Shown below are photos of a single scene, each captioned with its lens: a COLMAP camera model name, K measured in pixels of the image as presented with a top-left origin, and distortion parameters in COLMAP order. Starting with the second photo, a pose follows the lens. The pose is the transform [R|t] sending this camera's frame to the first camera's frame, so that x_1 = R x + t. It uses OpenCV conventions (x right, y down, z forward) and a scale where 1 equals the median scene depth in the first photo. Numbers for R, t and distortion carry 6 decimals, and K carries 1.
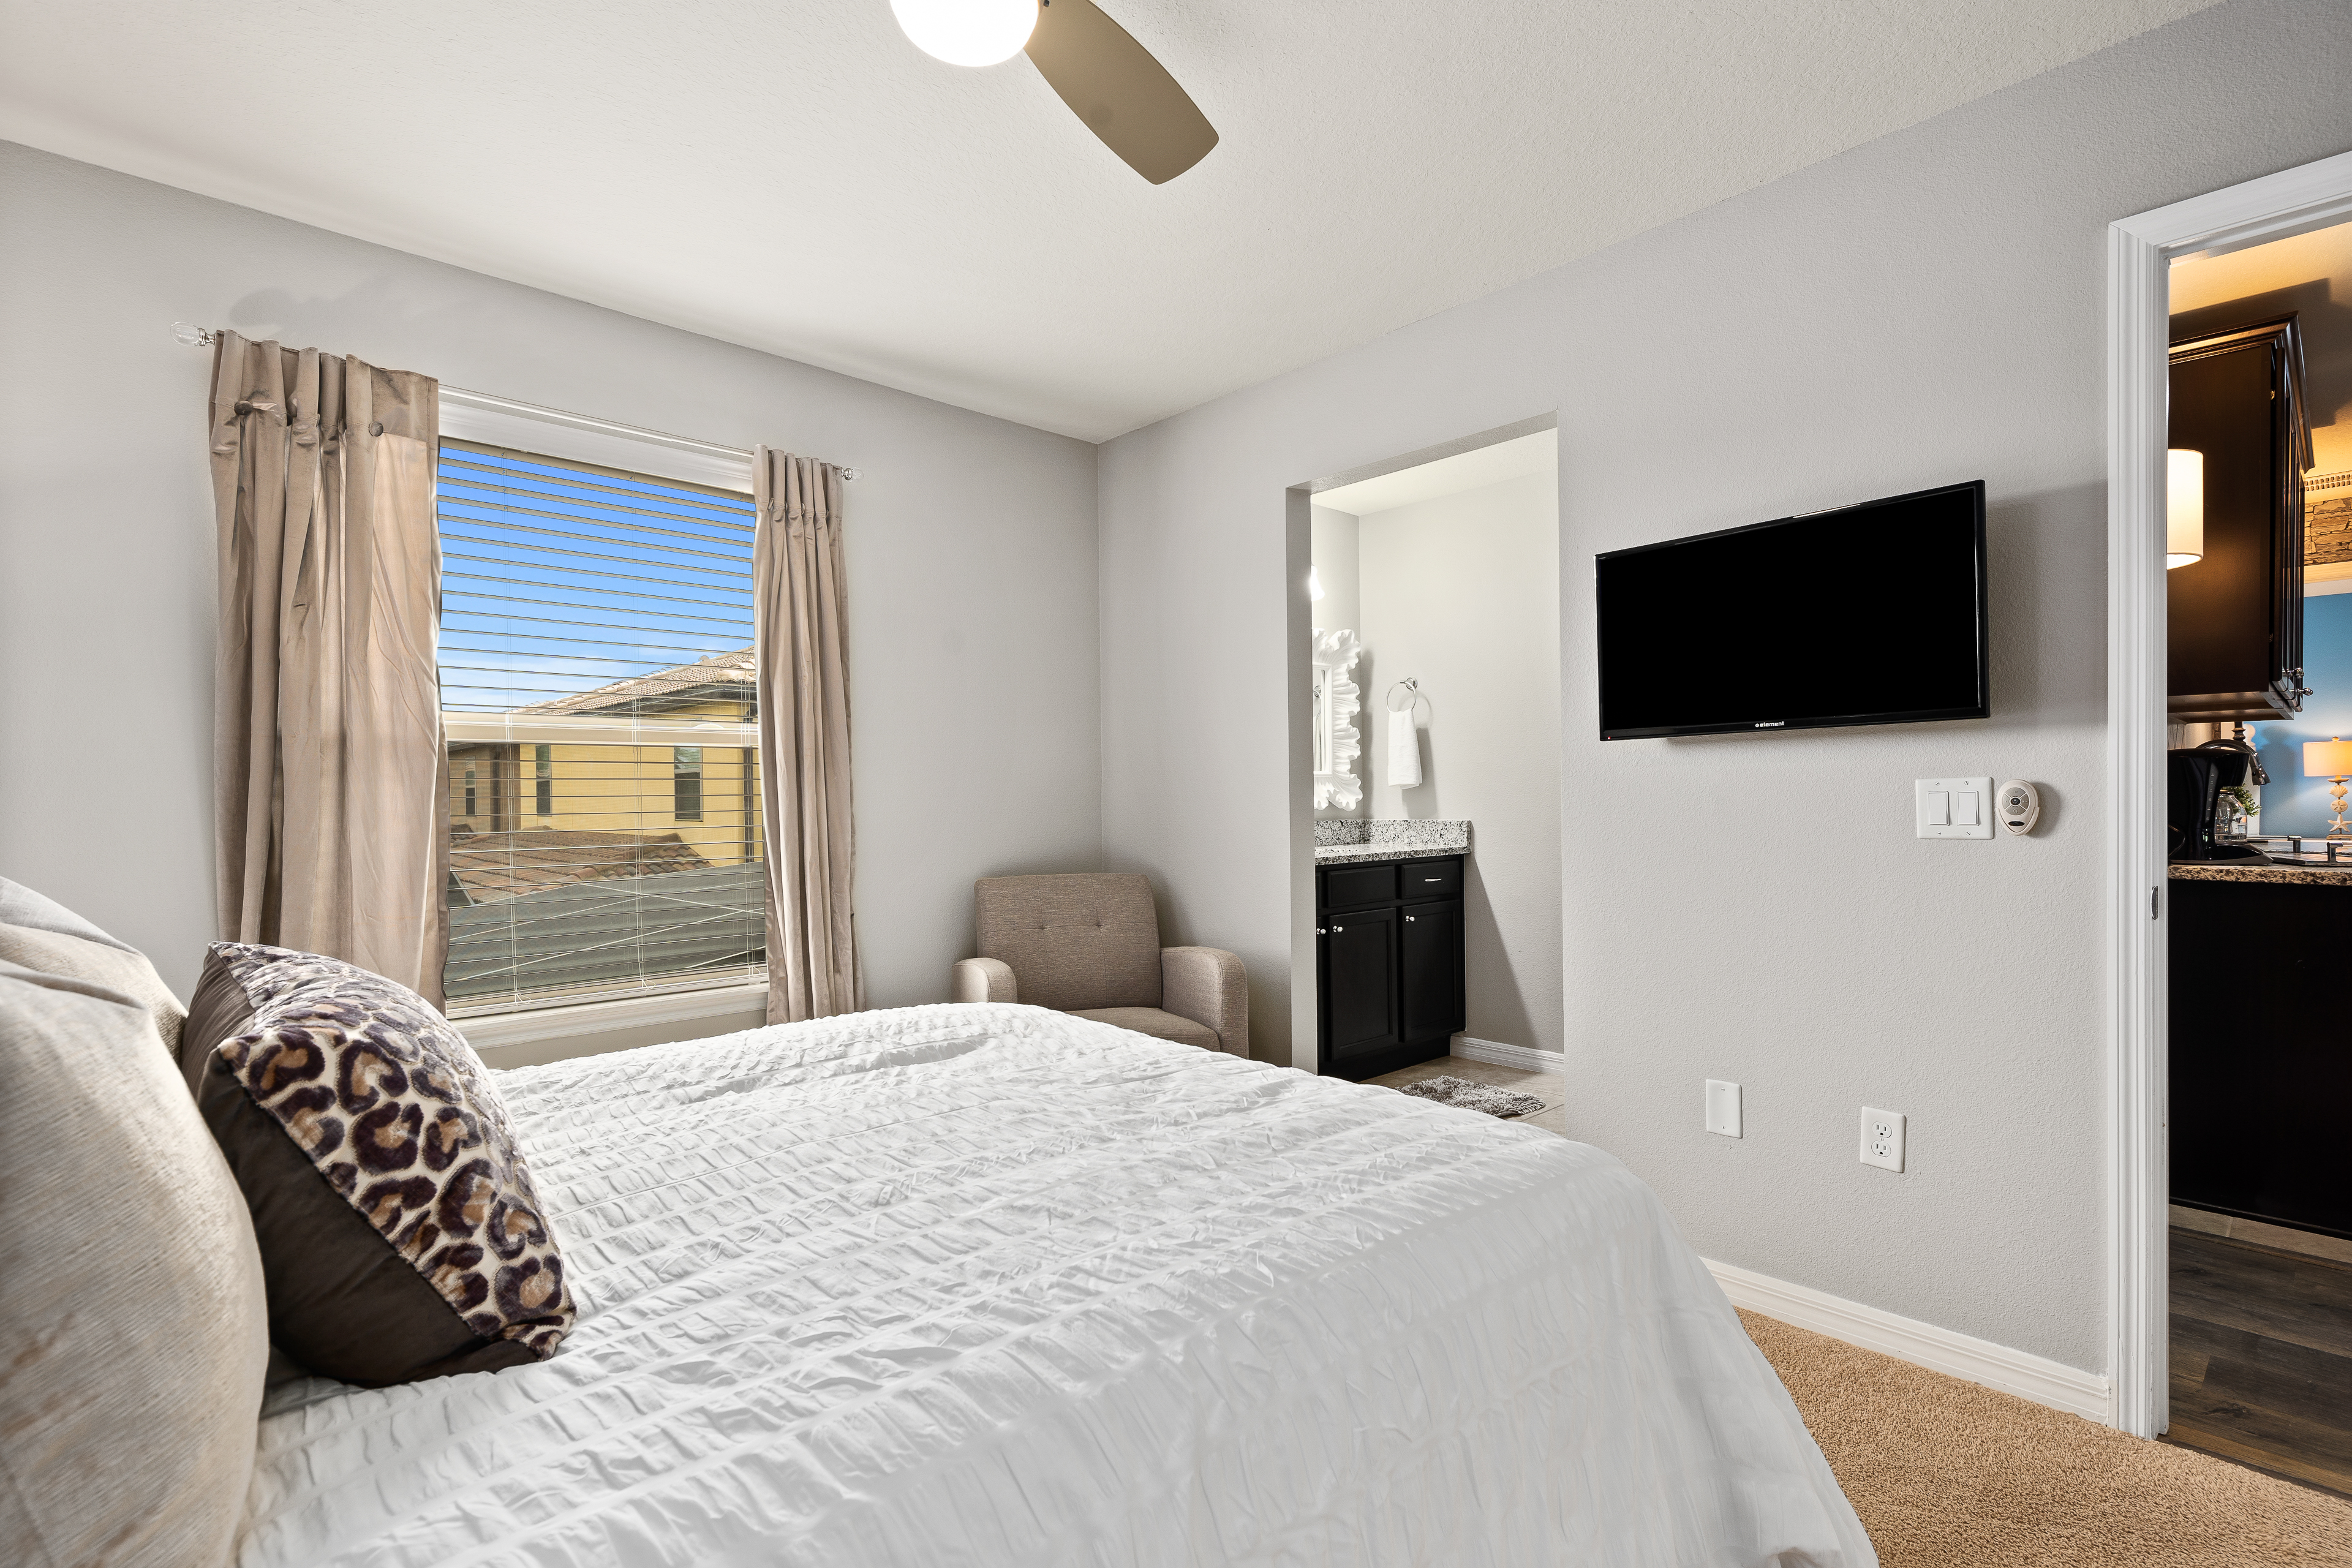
lens RADIAL K [[1103.3, 0, 1074.6], [0, 1103.3, 791.0], [0, 0, 1]] dist [0.011312, -0.000463]
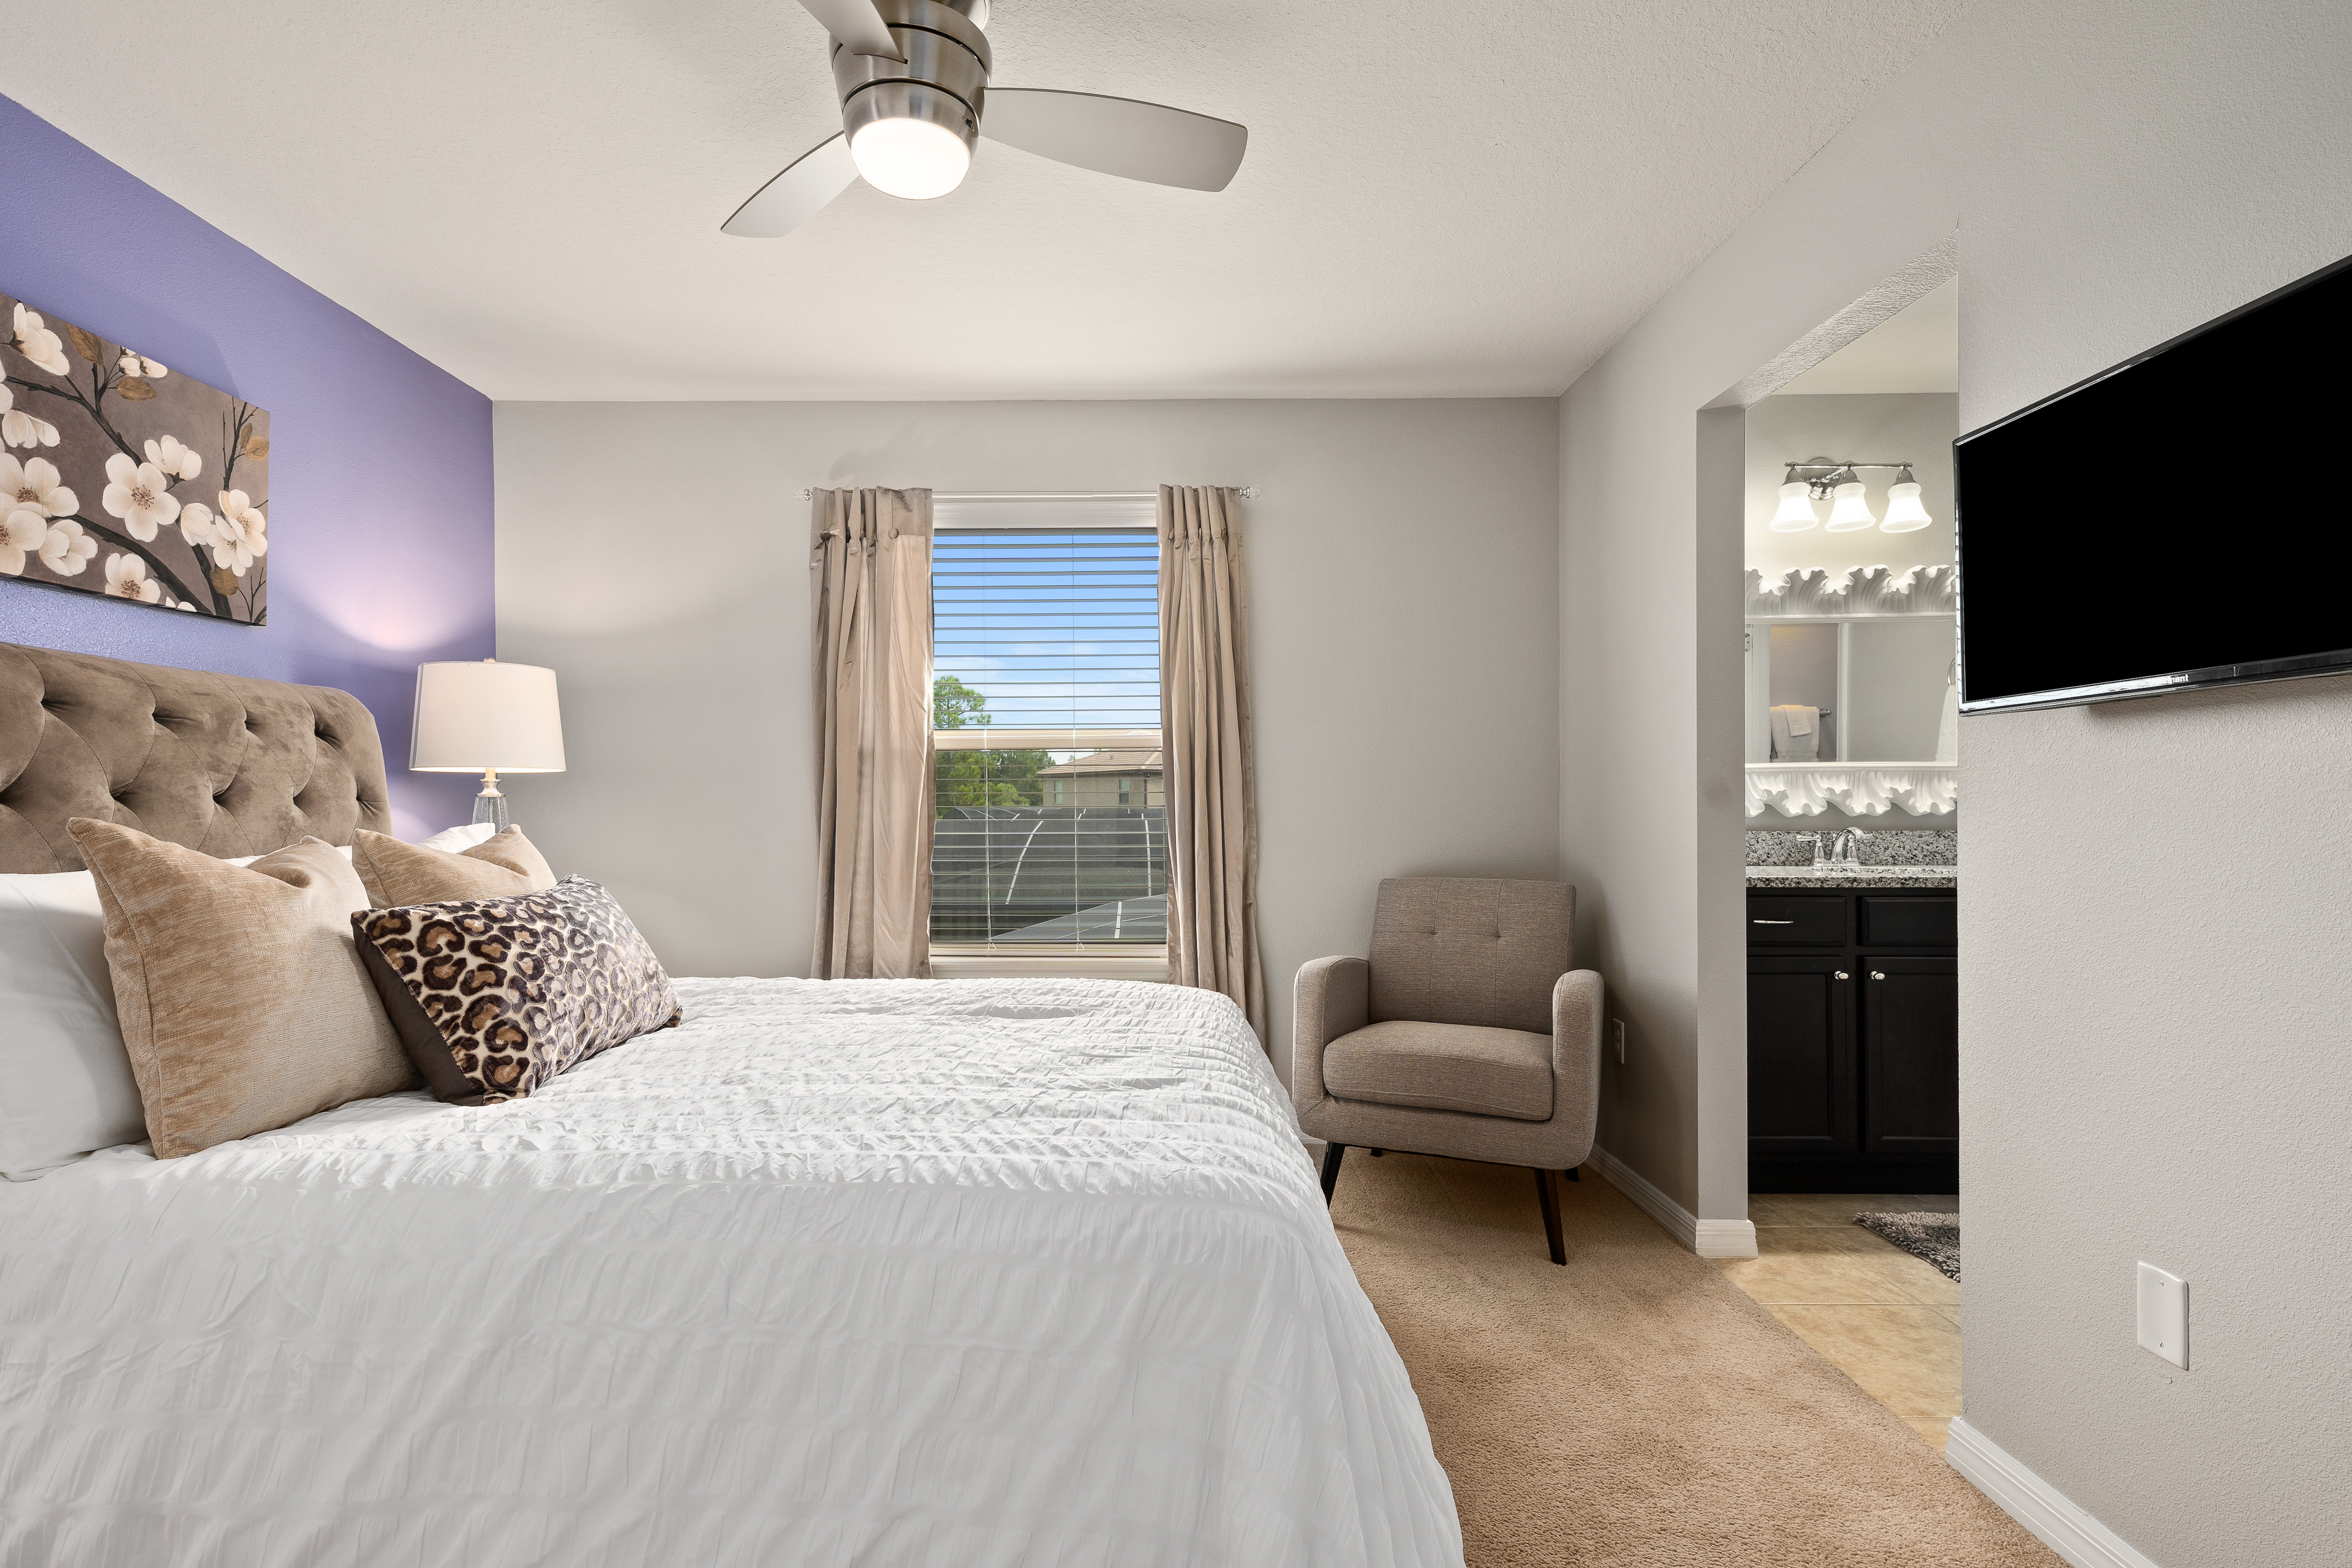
lens RADIAL K [[1103.3, 0, 1074.6], [0, 1103.3, 791.0], [0, 0, 1]] dist [0.011312, -0.000463]
pose [[0.725787, 0.003688, -0.687910, 1.423355], [-0.000868, 0.999990, 0.004445, -0.006302], [0.687919, -0.002630, 0.725783, 0.361350]]
